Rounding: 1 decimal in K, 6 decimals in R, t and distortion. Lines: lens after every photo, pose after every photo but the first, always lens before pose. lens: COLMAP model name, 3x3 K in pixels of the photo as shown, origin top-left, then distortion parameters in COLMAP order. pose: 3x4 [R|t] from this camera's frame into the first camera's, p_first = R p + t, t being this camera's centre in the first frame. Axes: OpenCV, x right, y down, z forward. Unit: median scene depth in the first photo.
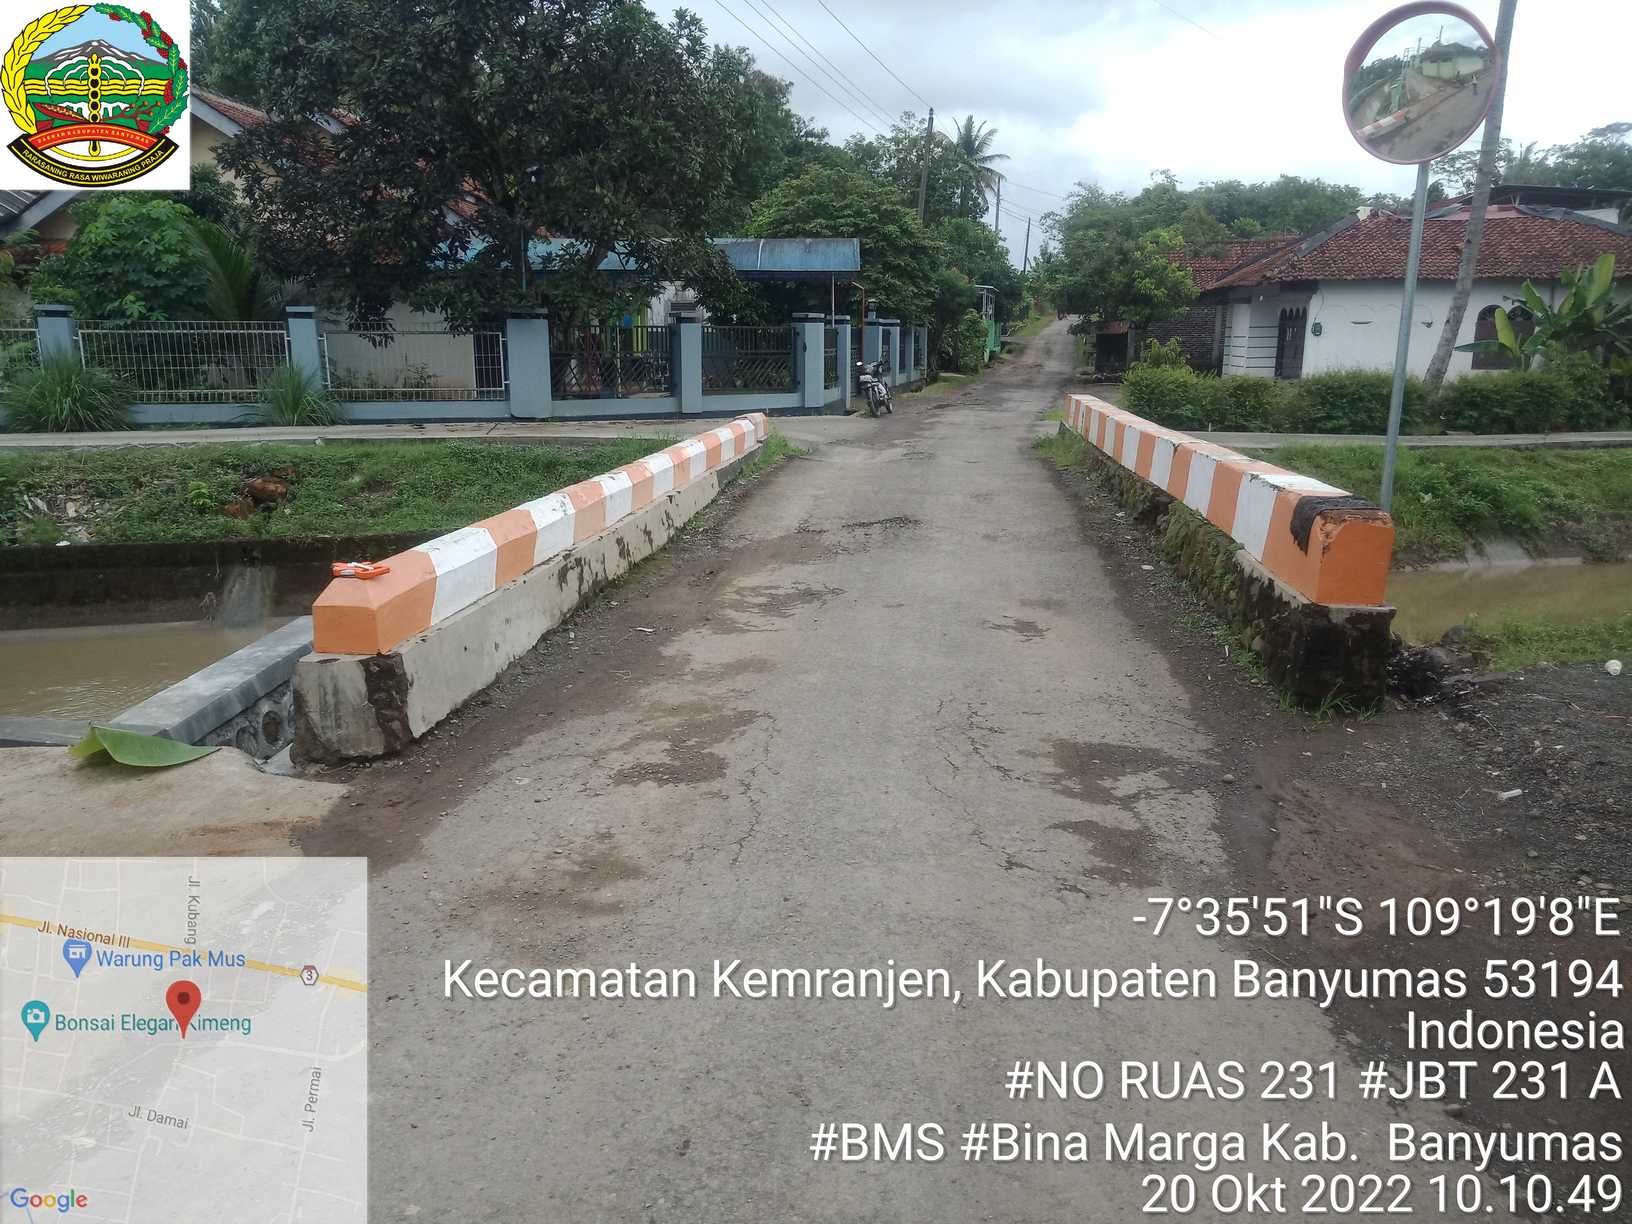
lens RADIAL K [[1220.3, 0, 816.0], [0, 1220.3, 612.0], [0, 0, 1]] dist [0.028341, -0.047294]
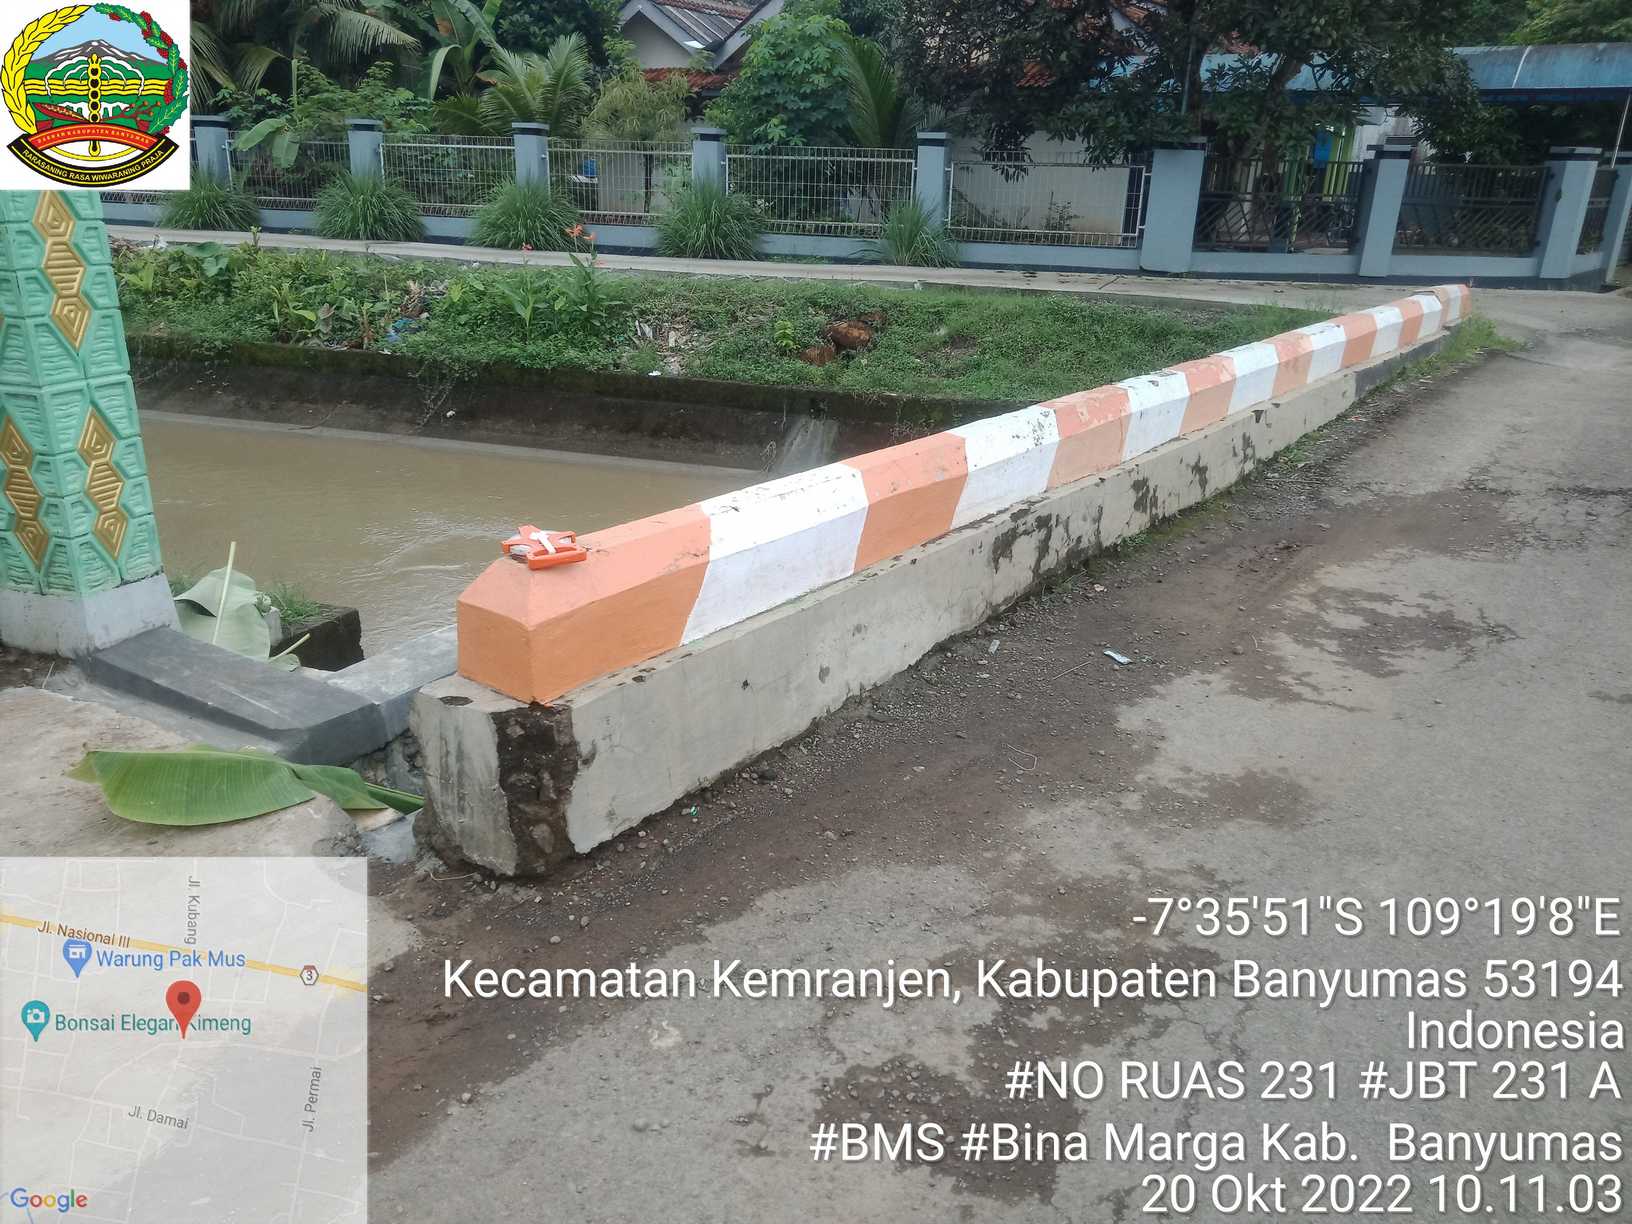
lens RADIAL K [[1252.5, 0, 803.7], [0, 1252.5, 608.6], [0, 0, 1]] dist [0.026925, -0.010496]
pose [[0.862872, 0.188031, -0.469143, 0.003719], [-0.135566, 0.980312, 0.143566, -0.023529], [0.486902, -0.060279, 0.871374, 0.118741]]
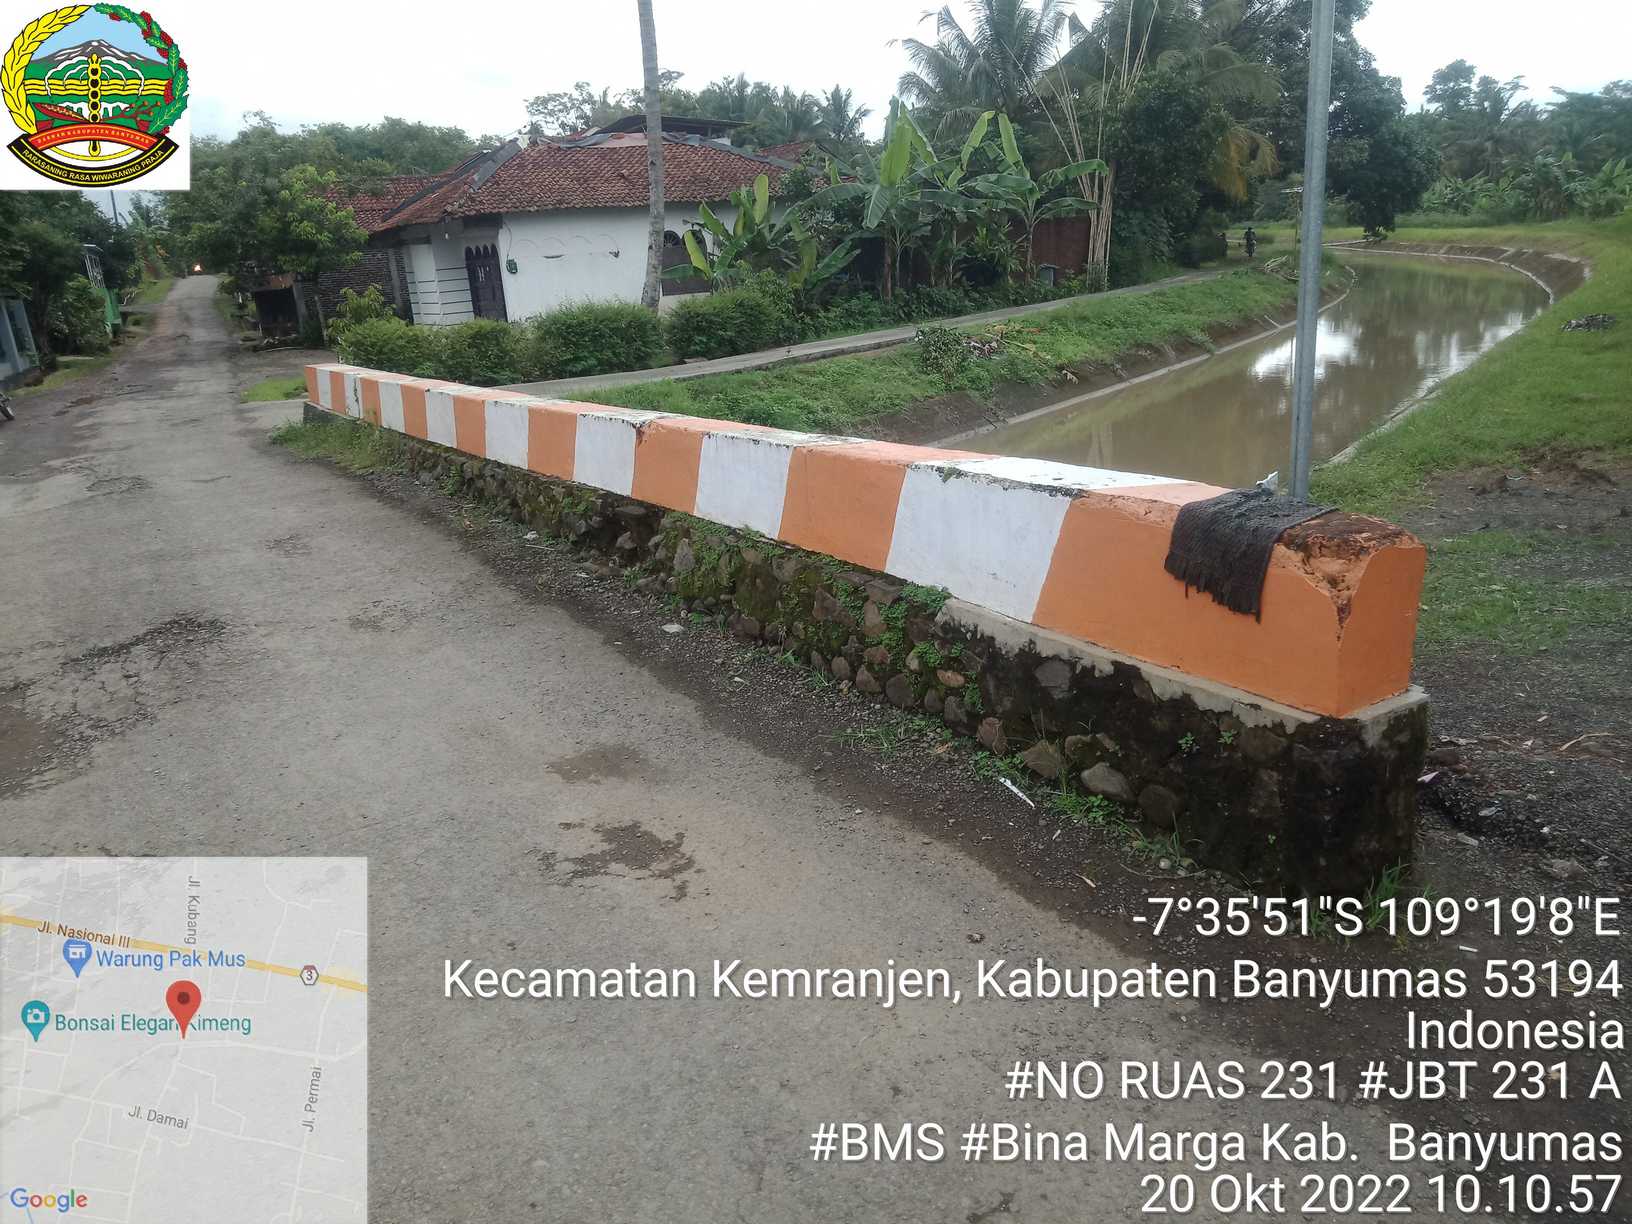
lens RADIAL K [[1220.3, 0, 816.0], [0, 1220.3, 612.0], [0, 0, 1]] dist [0.028341, -0.047294]
pose [[0.784782, -0.230734, 0.575220, -0.009664], [0.208950, 0.972281, 0.104931, -0.036022], [-0.583487, 0.037845, 0.811240, 0.174879]]
